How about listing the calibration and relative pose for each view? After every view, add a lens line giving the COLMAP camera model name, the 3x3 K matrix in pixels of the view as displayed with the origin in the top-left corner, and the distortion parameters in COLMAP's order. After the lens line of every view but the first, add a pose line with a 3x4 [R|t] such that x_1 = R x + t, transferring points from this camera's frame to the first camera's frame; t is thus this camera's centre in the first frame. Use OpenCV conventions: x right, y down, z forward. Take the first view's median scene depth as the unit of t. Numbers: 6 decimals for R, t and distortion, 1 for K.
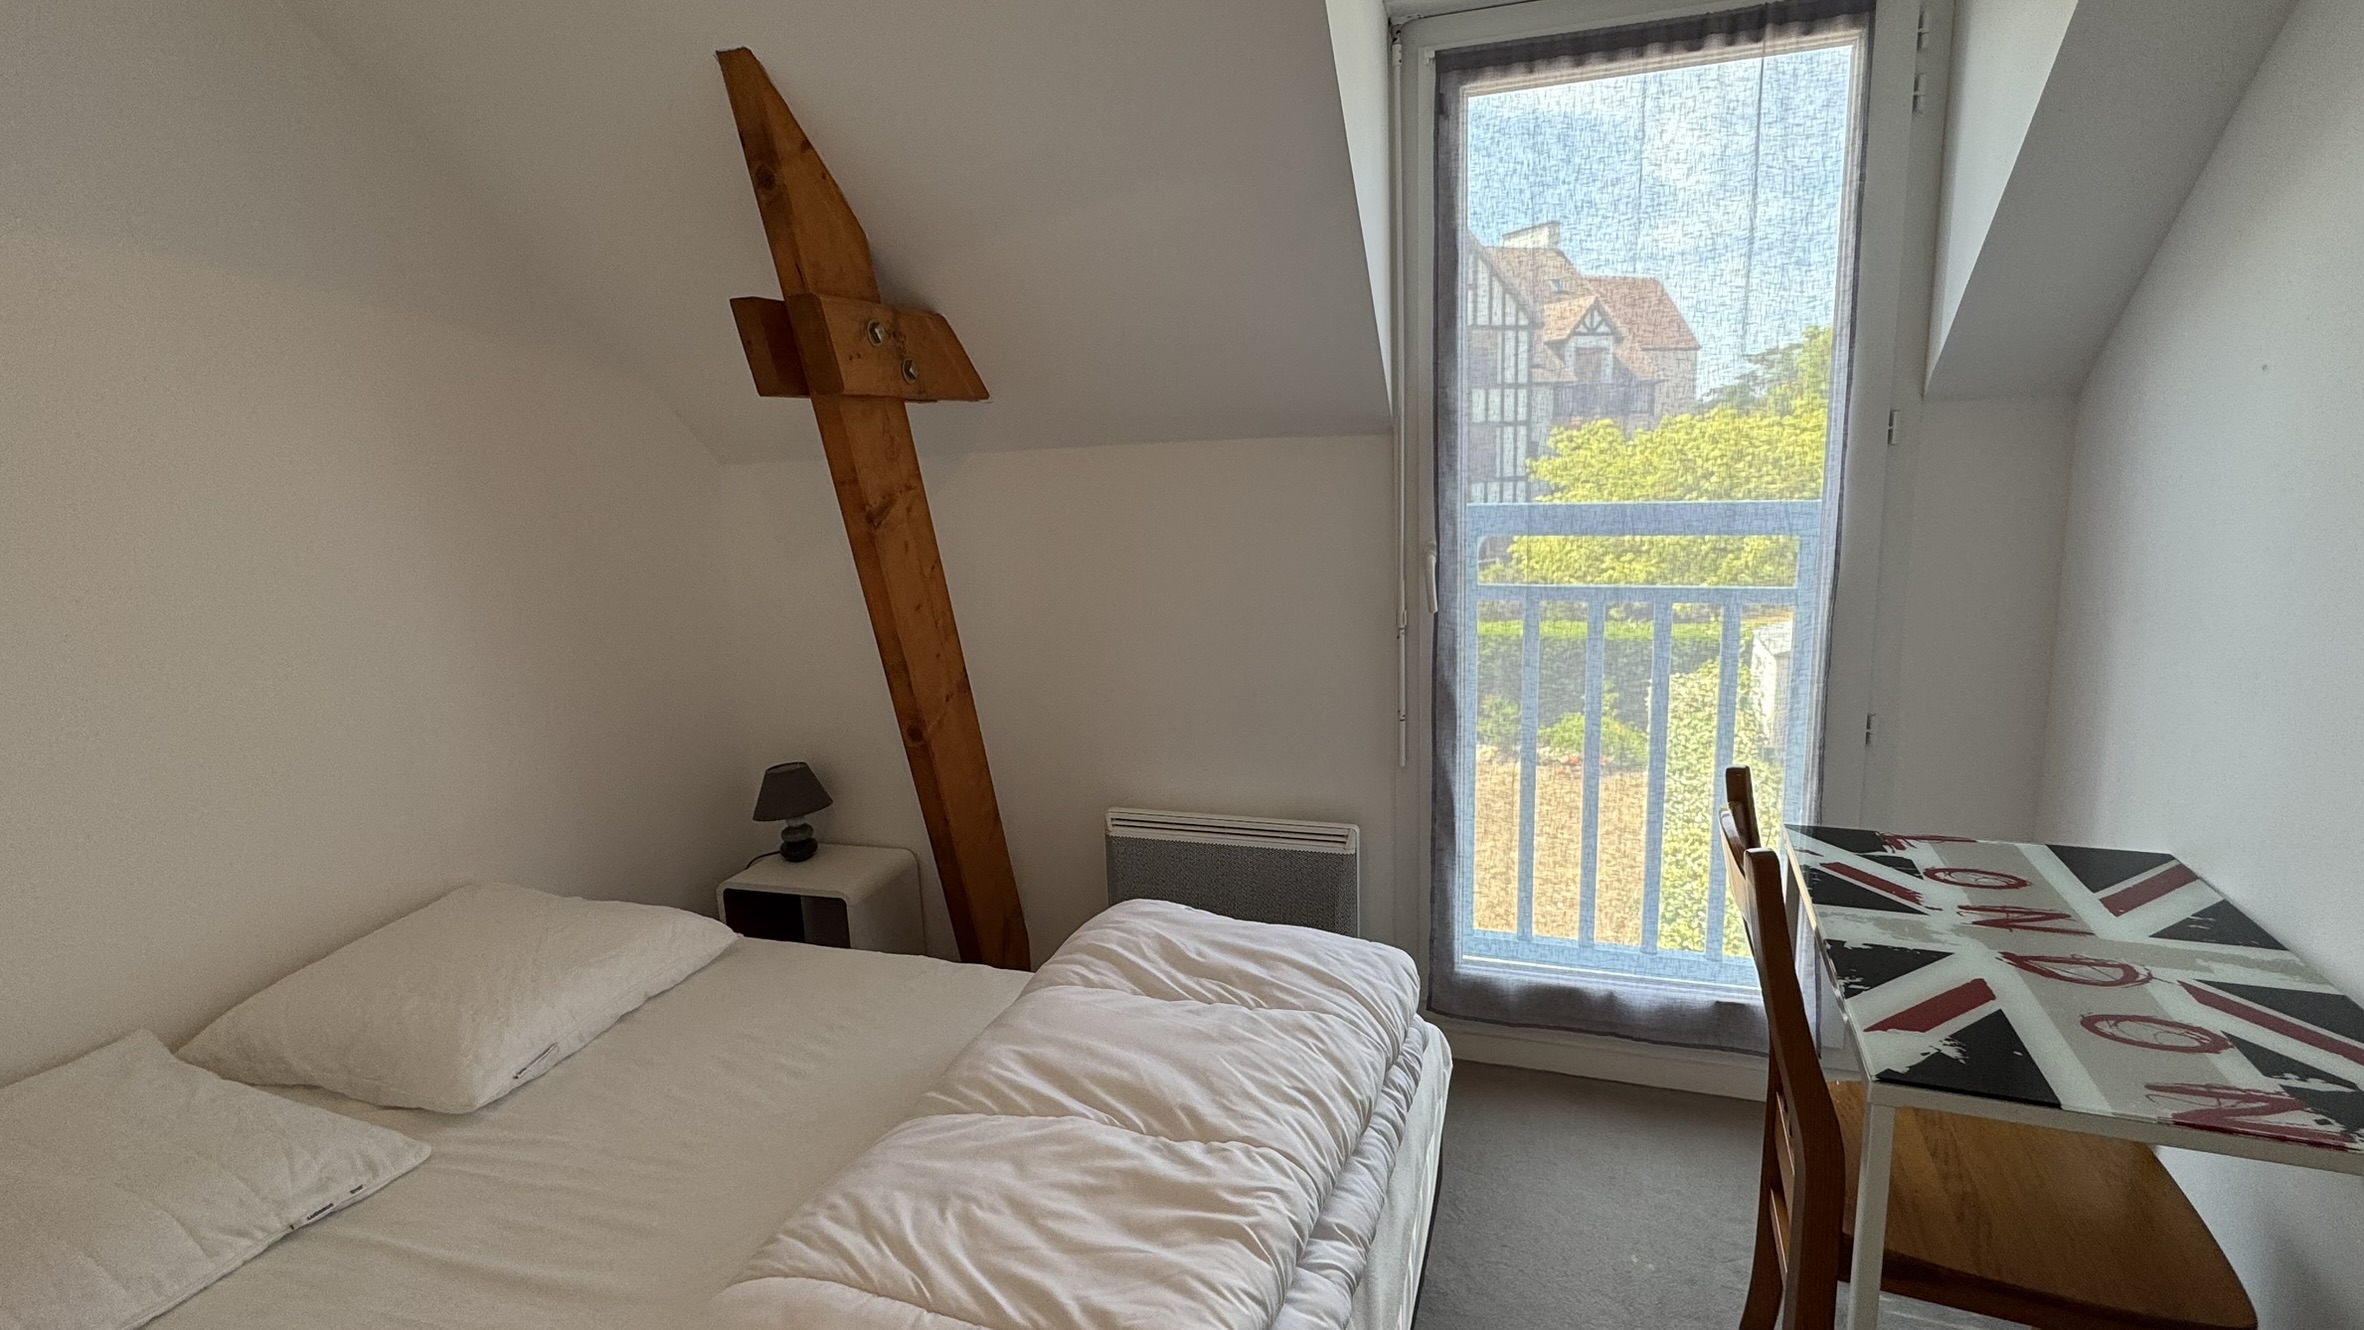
lens RADIAL K [[1114.9, 0, 1167.8], [0, 1114.9, 674.9], [0, 0, 1]] dist [0.003773, -0.000160]
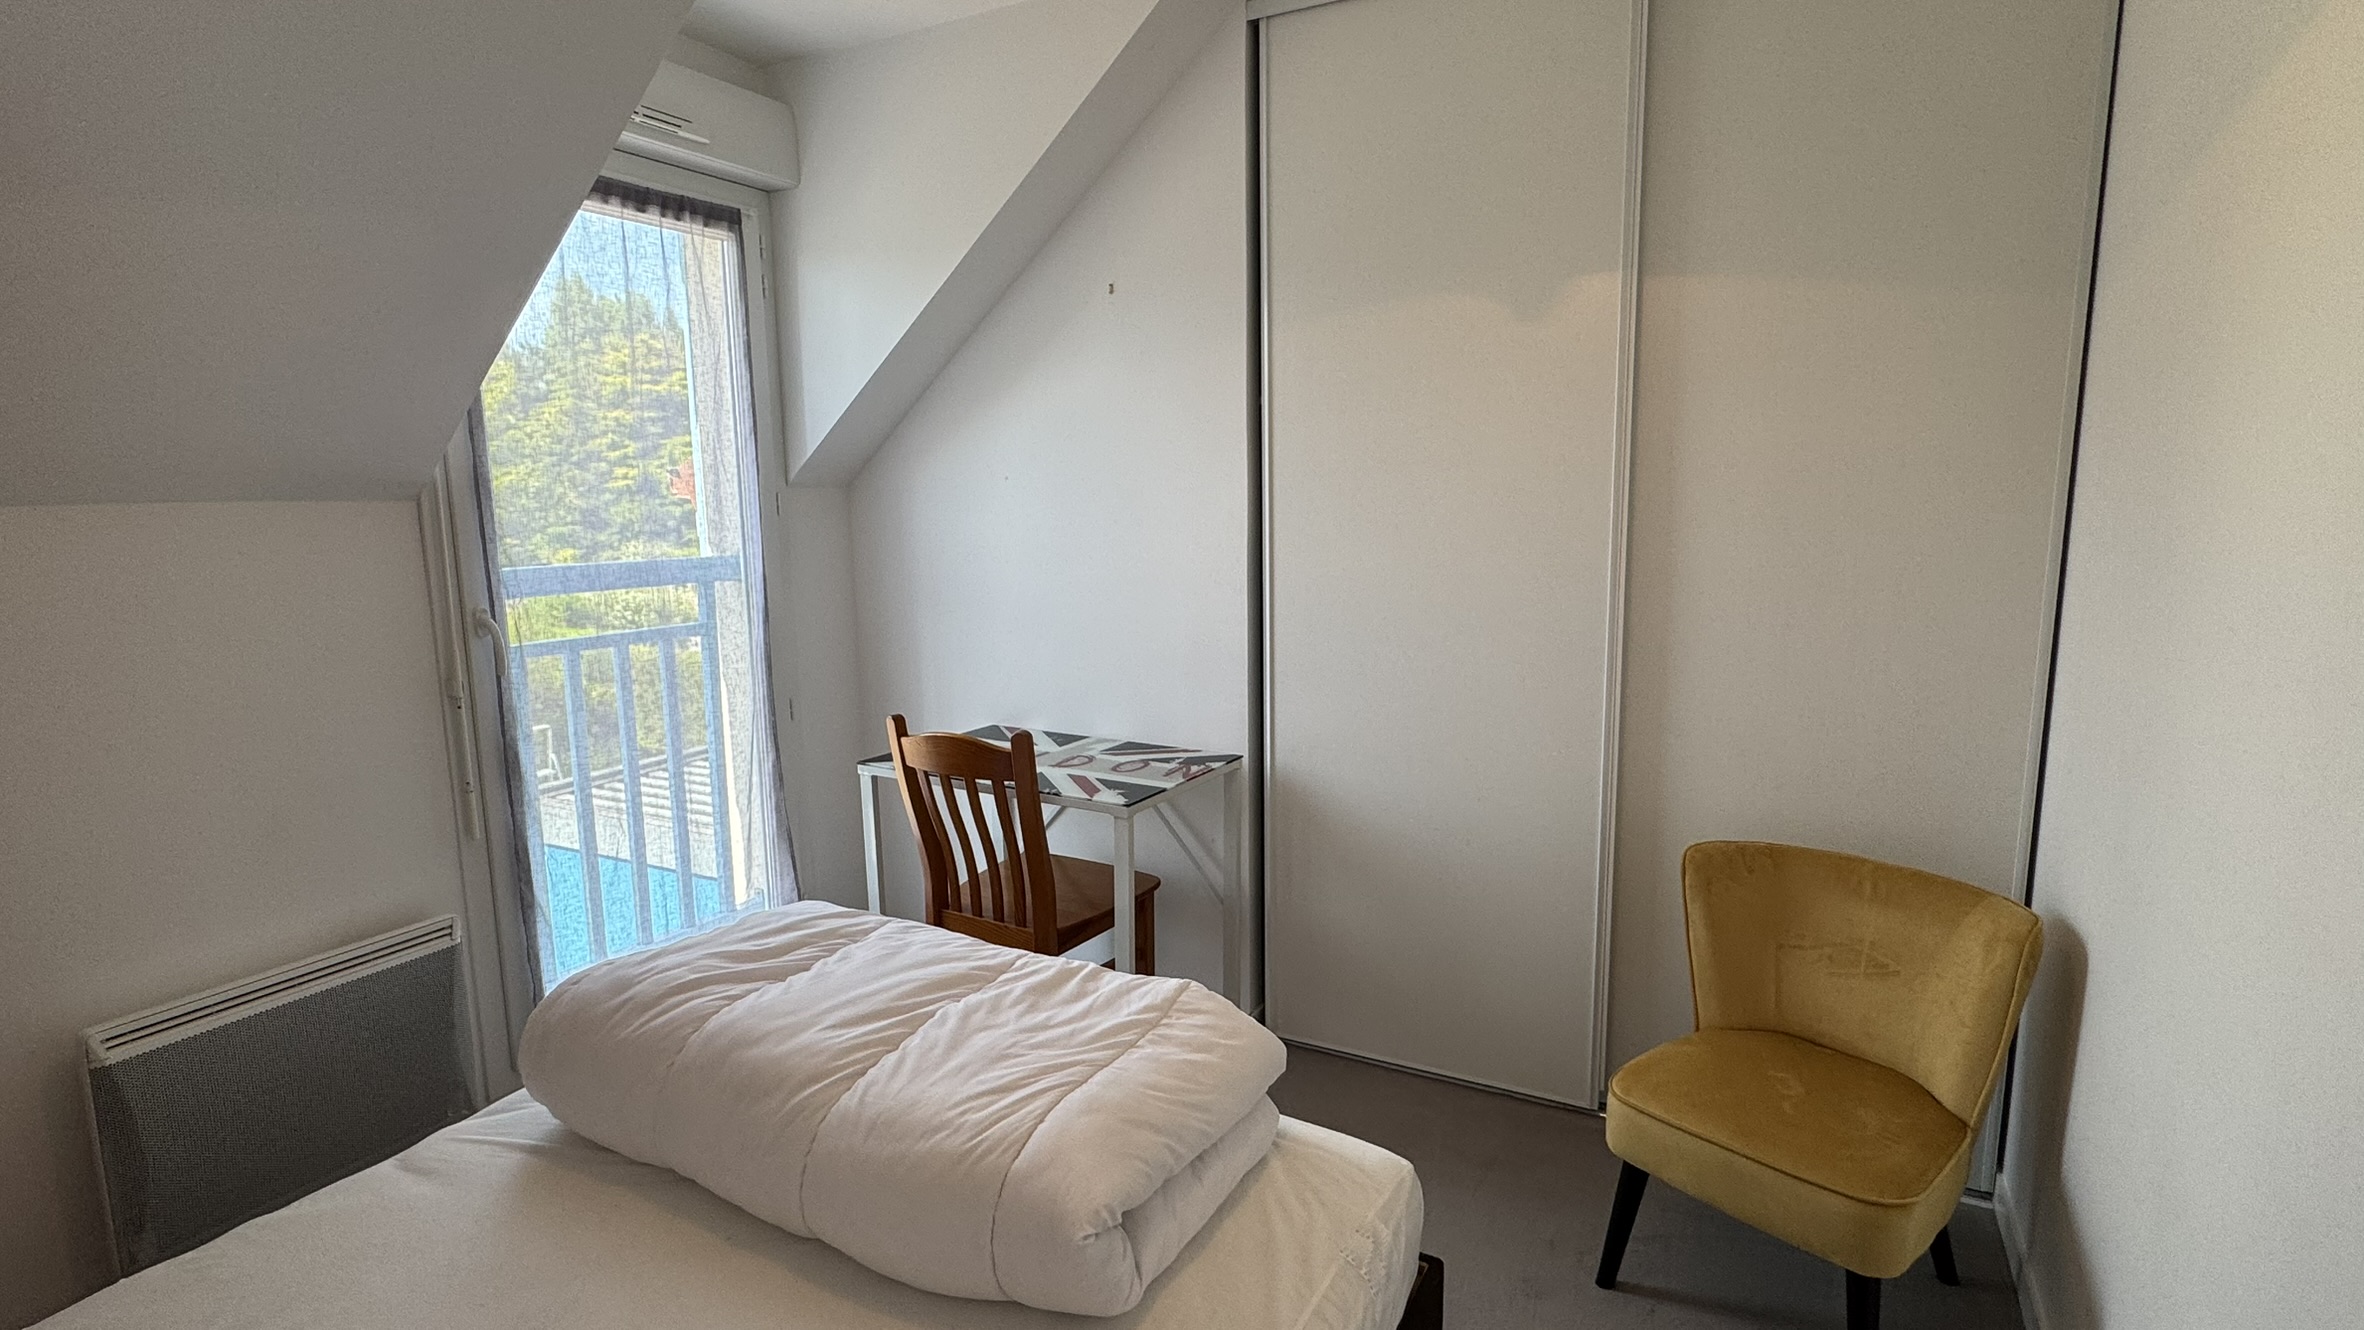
lens RADIAL K [[1114.9, 0, 1180.6], [0, 1114.9, 660.3], [0, 0, 1]] dist [0.003773, -0.000160]
pose [[0.175788, -0.111467, 0.978097, -0.953220], [0.198055, 0.977258, 0.075776, -0.032536], [-0.964299, 0.180396, 0.193867, 0.309469]]
